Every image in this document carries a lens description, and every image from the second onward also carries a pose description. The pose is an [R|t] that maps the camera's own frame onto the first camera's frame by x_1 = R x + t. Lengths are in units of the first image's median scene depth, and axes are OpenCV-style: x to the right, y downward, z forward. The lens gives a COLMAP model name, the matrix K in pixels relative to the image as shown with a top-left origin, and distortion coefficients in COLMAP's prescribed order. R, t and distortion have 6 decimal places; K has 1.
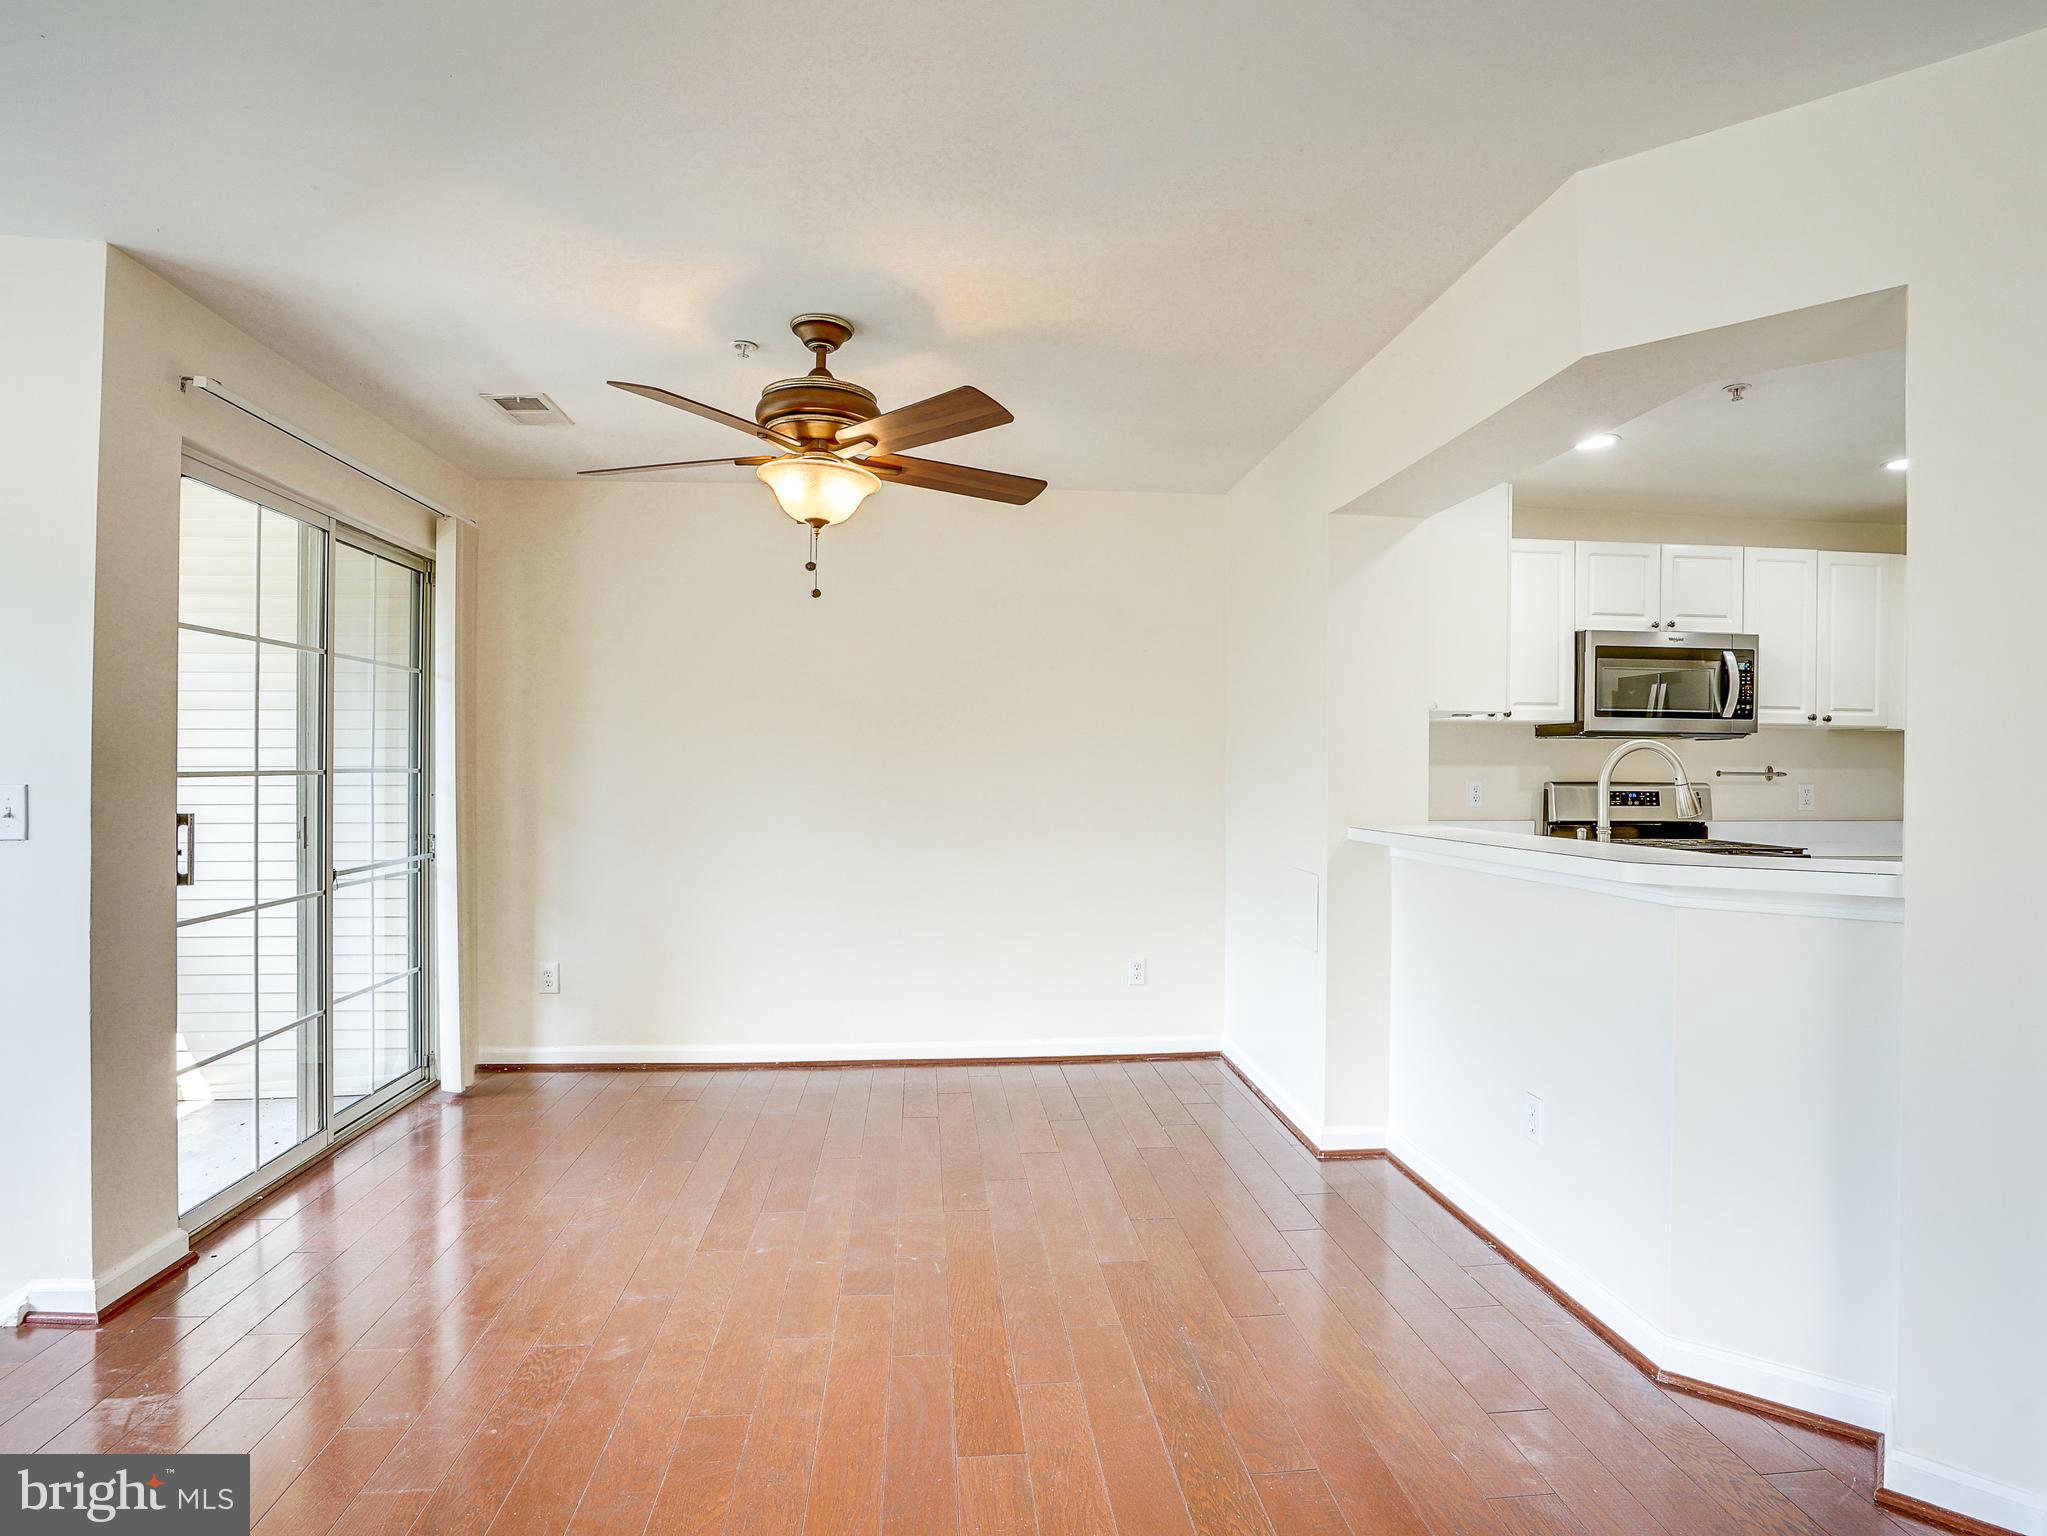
lens RADIAL K [[1086.9, 0, 1030.6], [0, 1086.9, 774.2], [0, 0, 1]] dist [-0.057996, 0.025496]
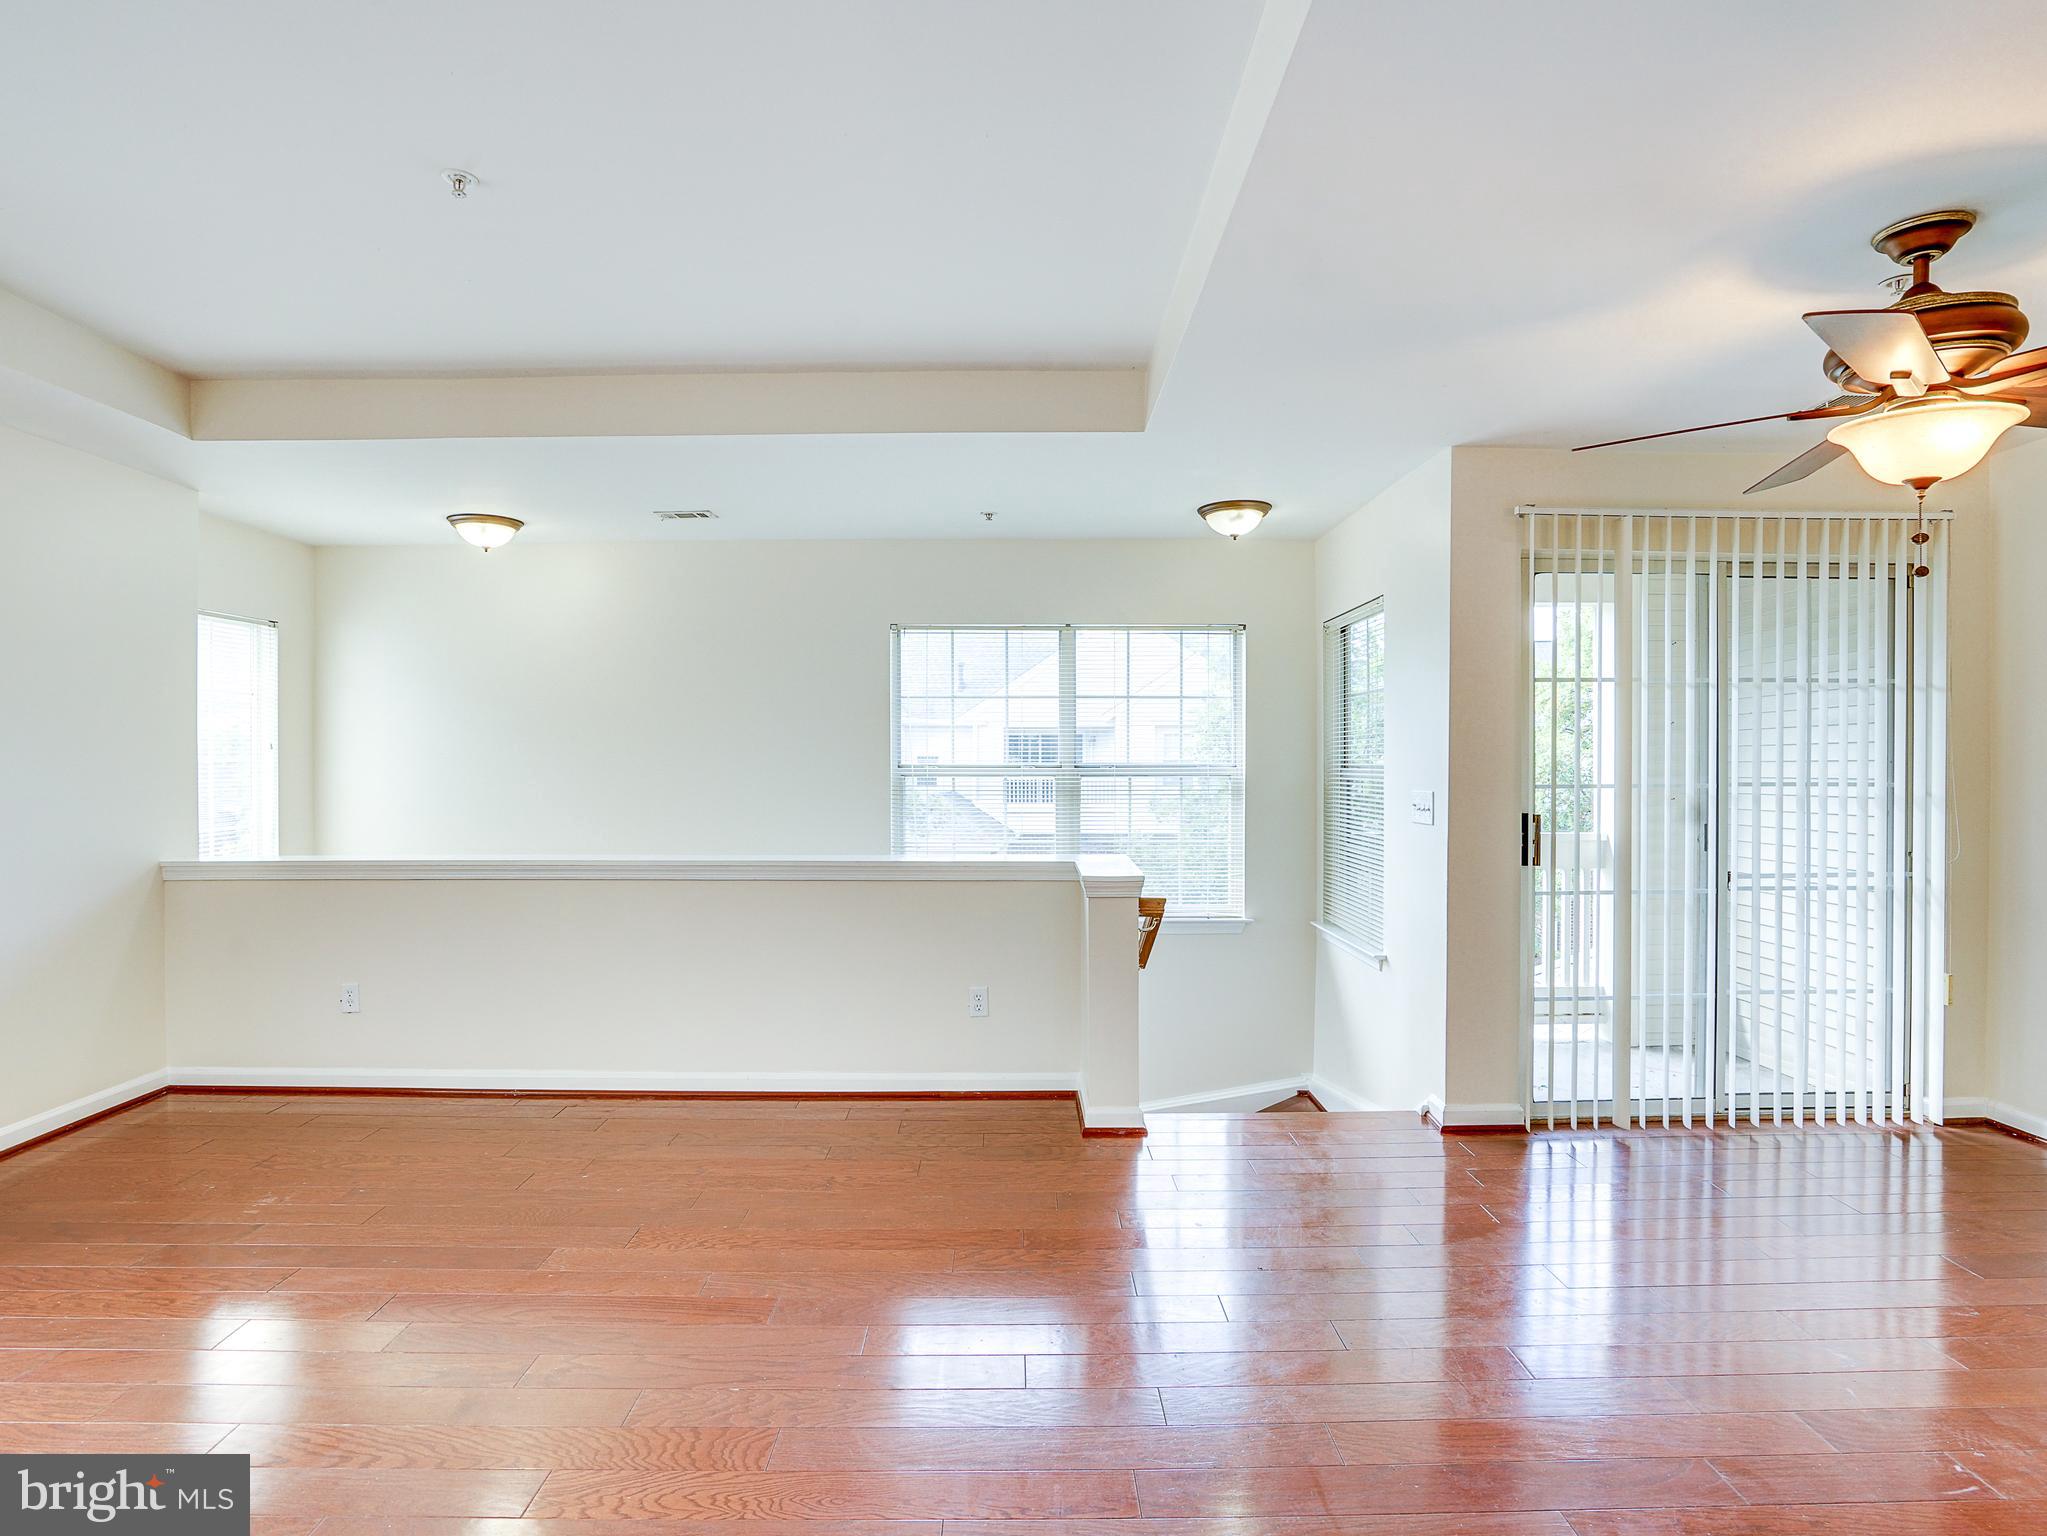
lens RADIAL K [[1086.9, 0, 1030.6], [0, 1086.9, 774.2], [0, 0, 1]] dist [-0.057996, 0.025496]
pose [[-0.082066, 0.009925, -0.996577, 0.395799], [-0.004767, 0.999935, 0.010351, -0.016570], [0.996615, 0.005600, -0.082014, 0.264003]]
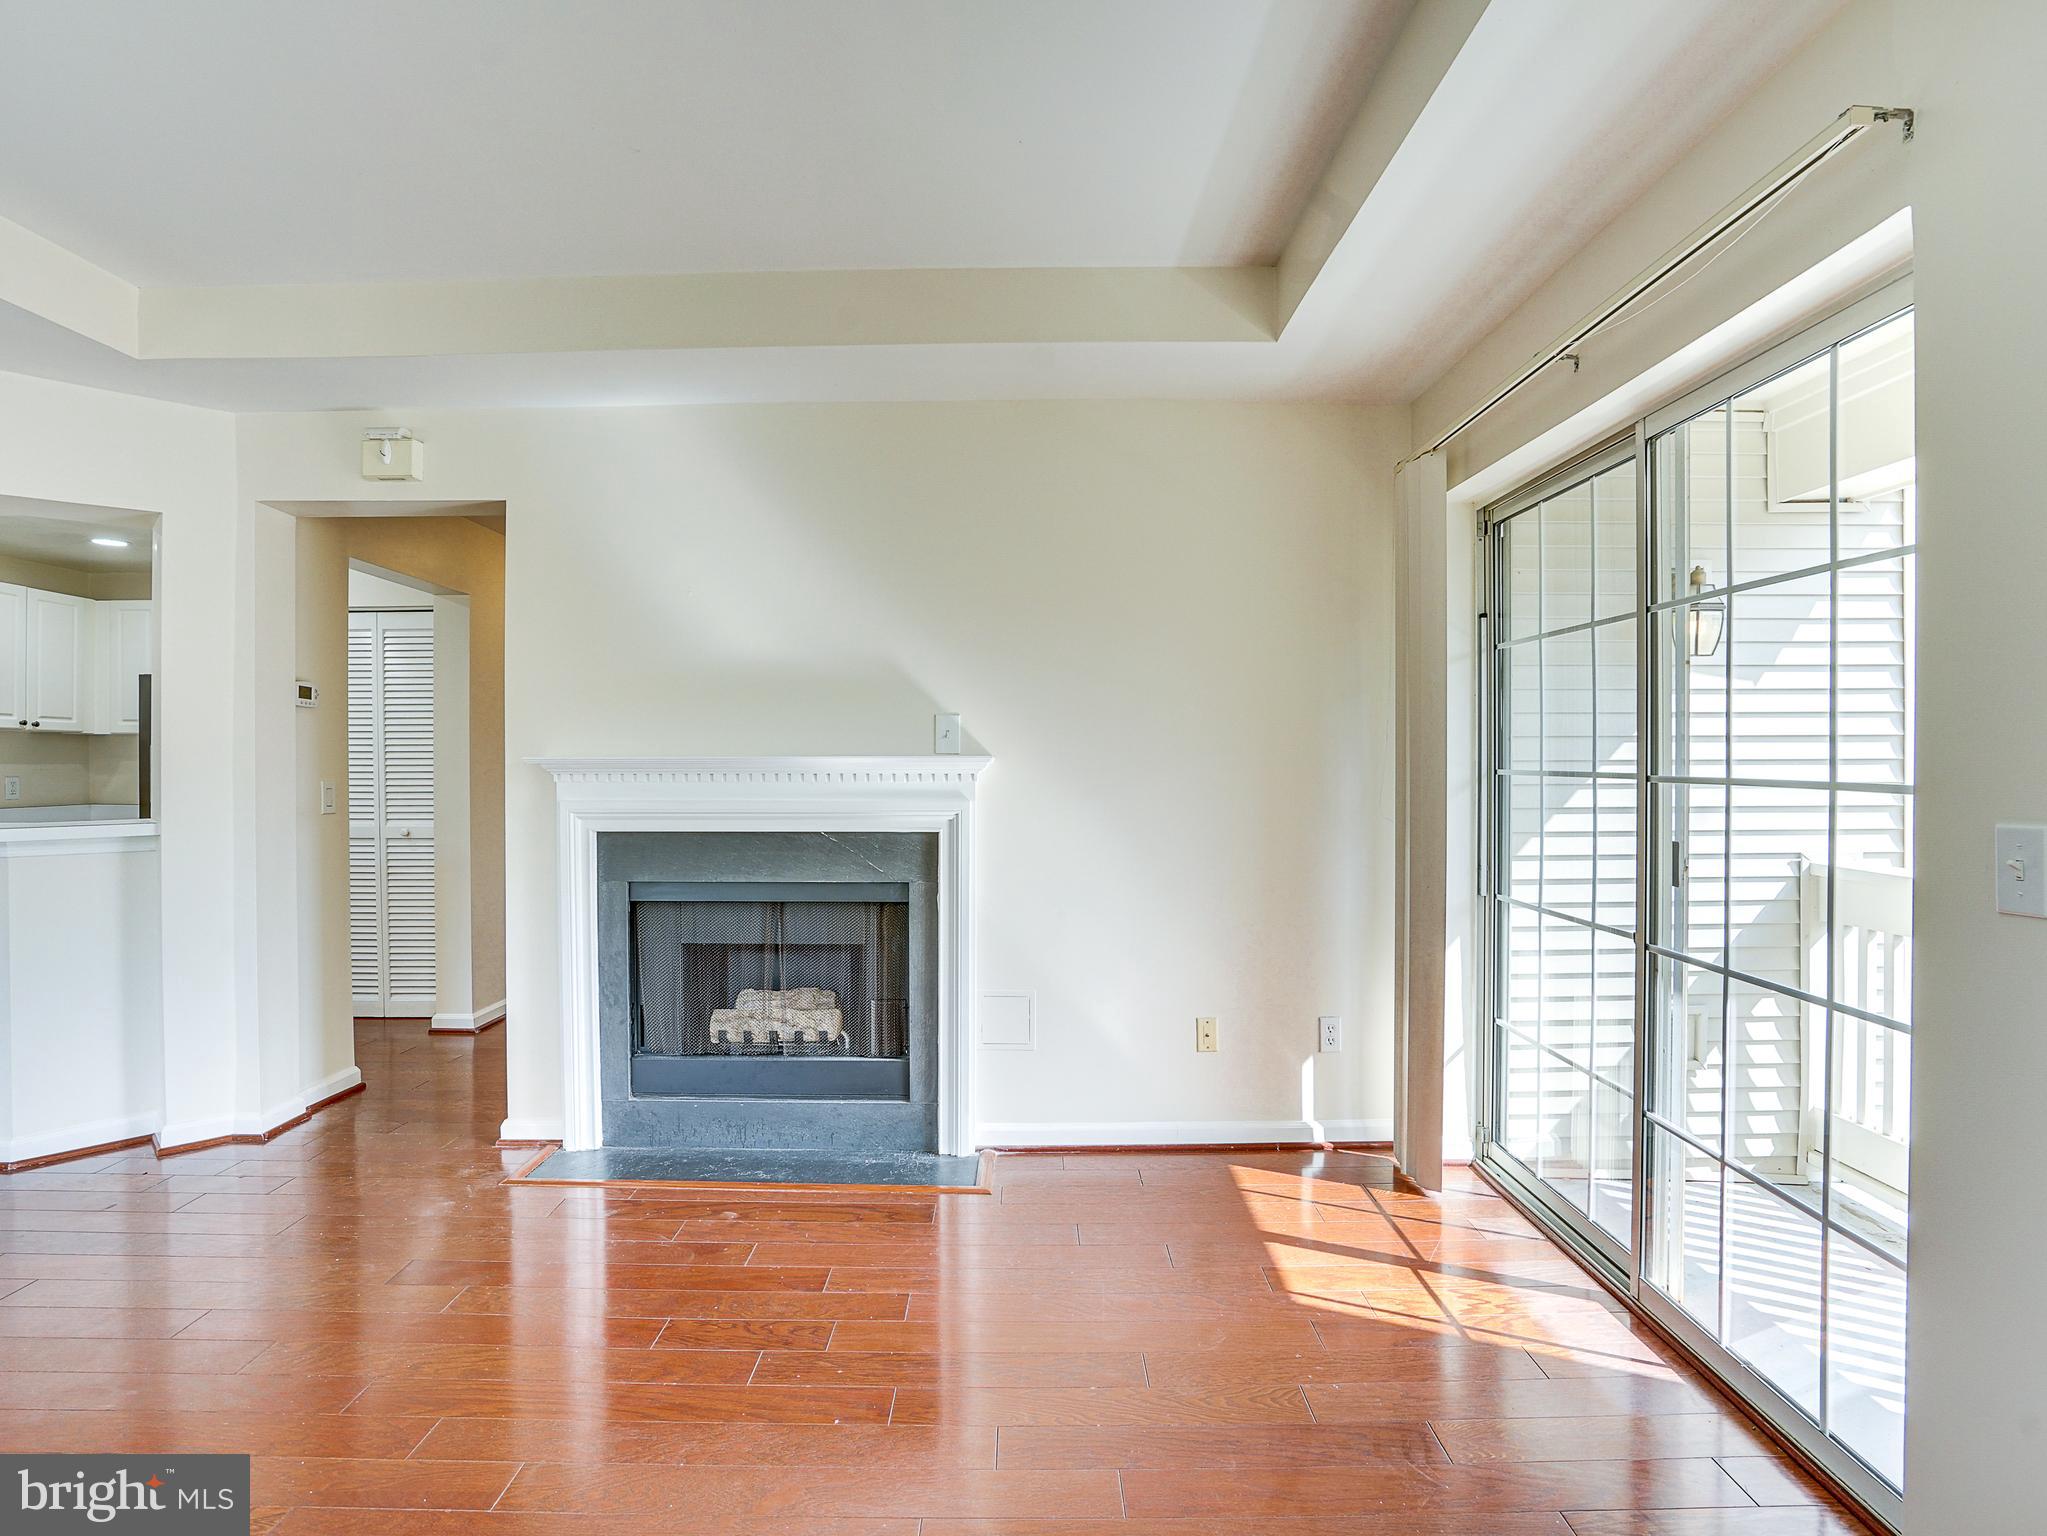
lens RADIAL K [[1038.9, 0, 1036.9], [0, 1038.9, 766.9], [0, 0, 1]] dist [-0.053224, 0.018223]
pose [[0.091169, -0.012227, 0.995760, -0.334865], [0.010967, 0.999876, 0.011274, -0.002629], [-0.995775, 0.009893, 0.091292, -0.295960]]
